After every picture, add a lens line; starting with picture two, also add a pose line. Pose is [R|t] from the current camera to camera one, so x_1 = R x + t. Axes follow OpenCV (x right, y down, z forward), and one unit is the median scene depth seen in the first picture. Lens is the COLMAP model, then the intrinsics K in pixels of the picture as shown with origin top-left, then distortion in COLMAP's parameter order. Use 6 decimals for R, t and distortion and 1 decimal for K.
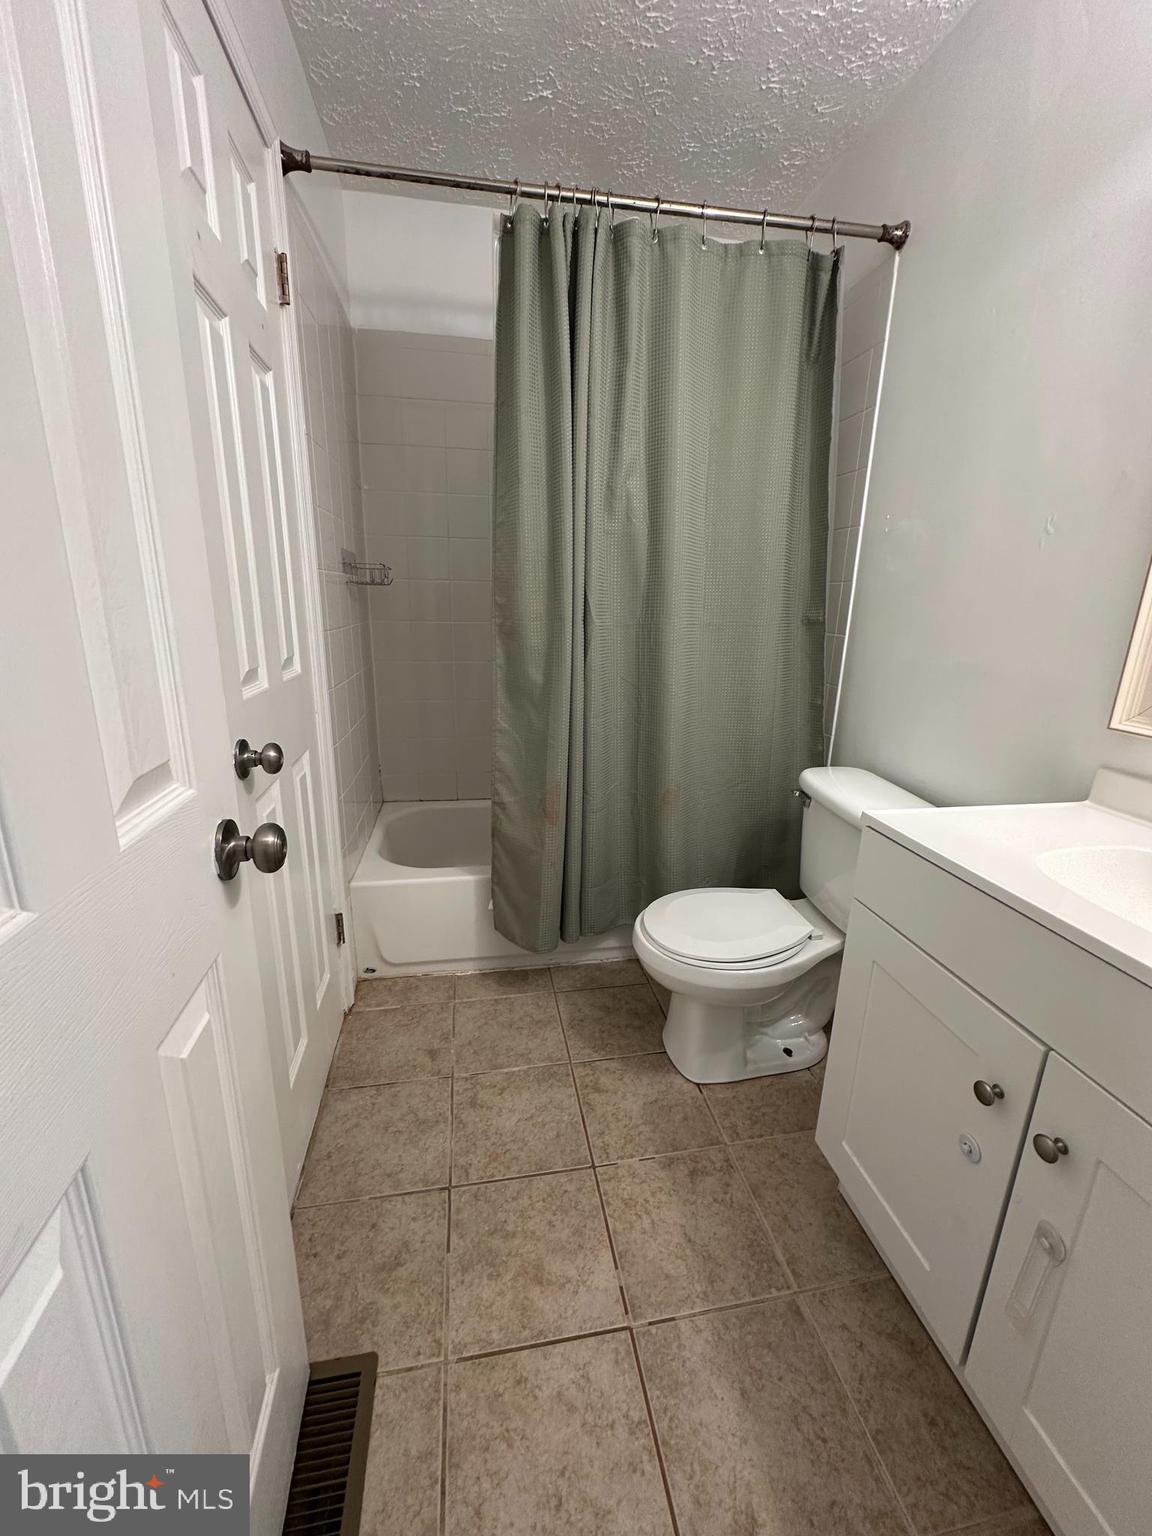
lens RADIAL K [[613.1, 0, 573.2], [0, 613.1, 765.9], [0, 0, 1]] dist [-0.002620, 0.000662]
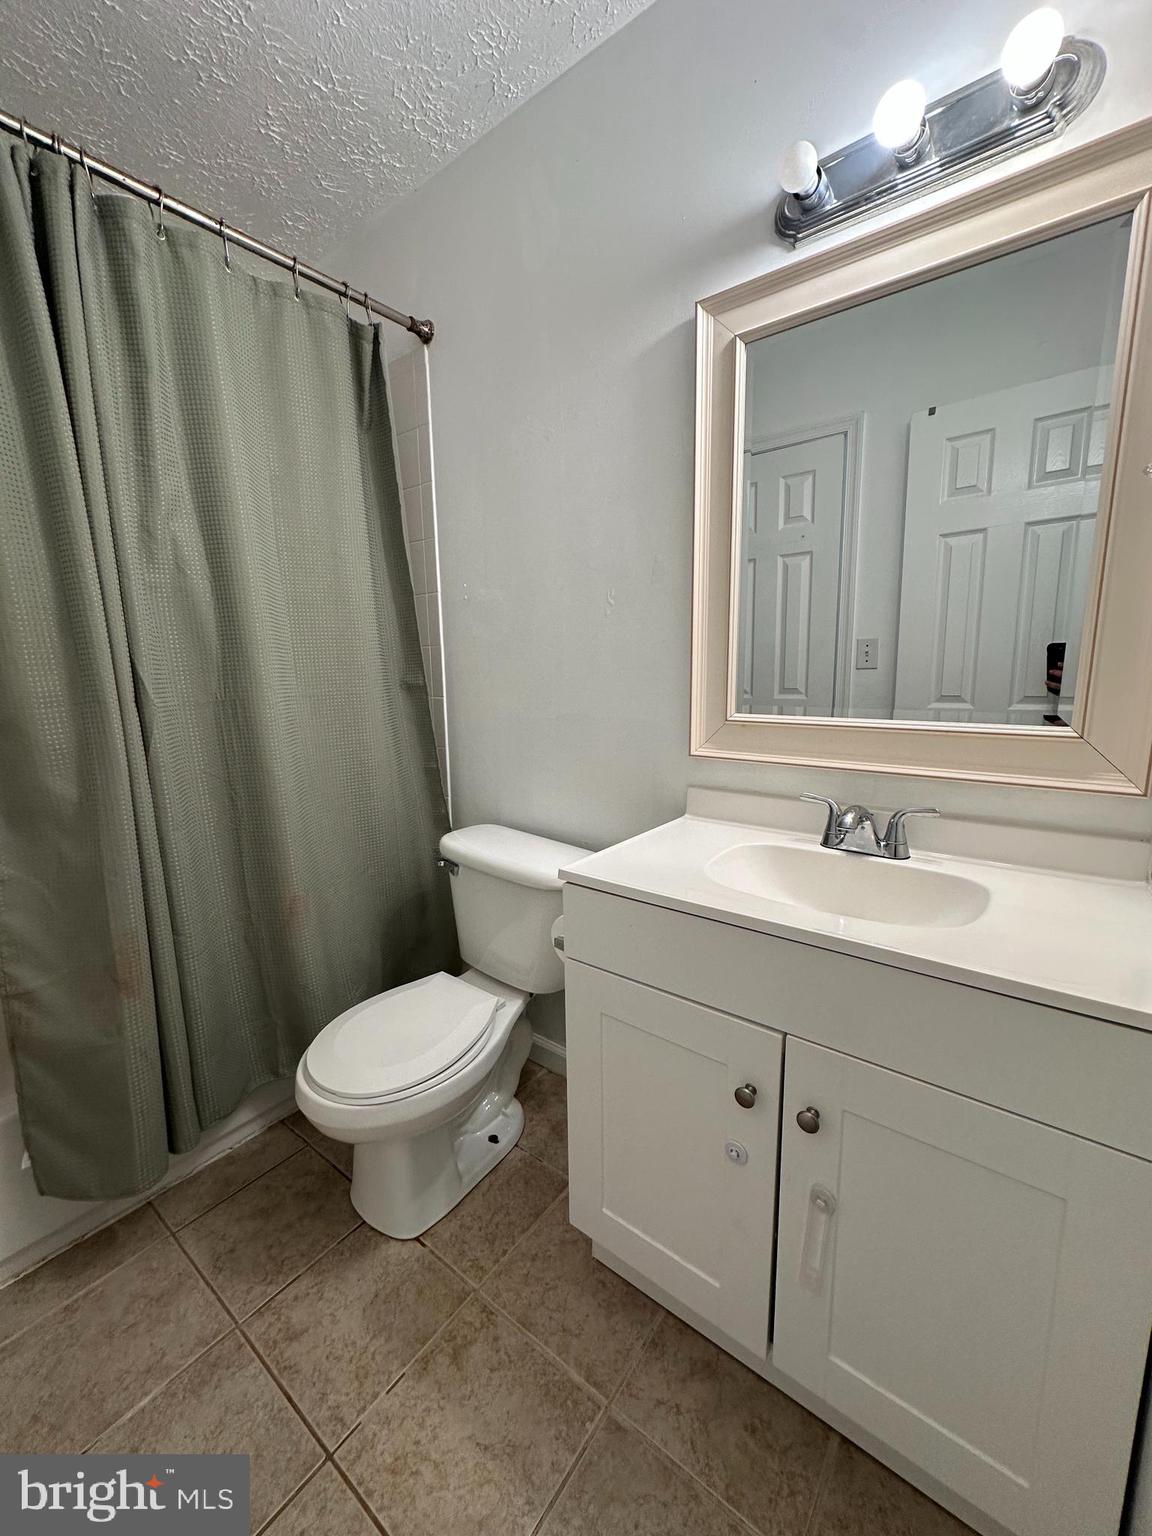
lens RADIAL K [[613.1, 0, 579.1], [0, 613.1, 765.7], [0, 0, 1]] dist [-0.002620, 0.000662]
pose [[0.733926, -0.141662, 0.664293, -0.092724], [0.207442, 0.978030, -0.020620, -0.041619], [-0.646777, 0.152936, 0.747188, 0.138154]]
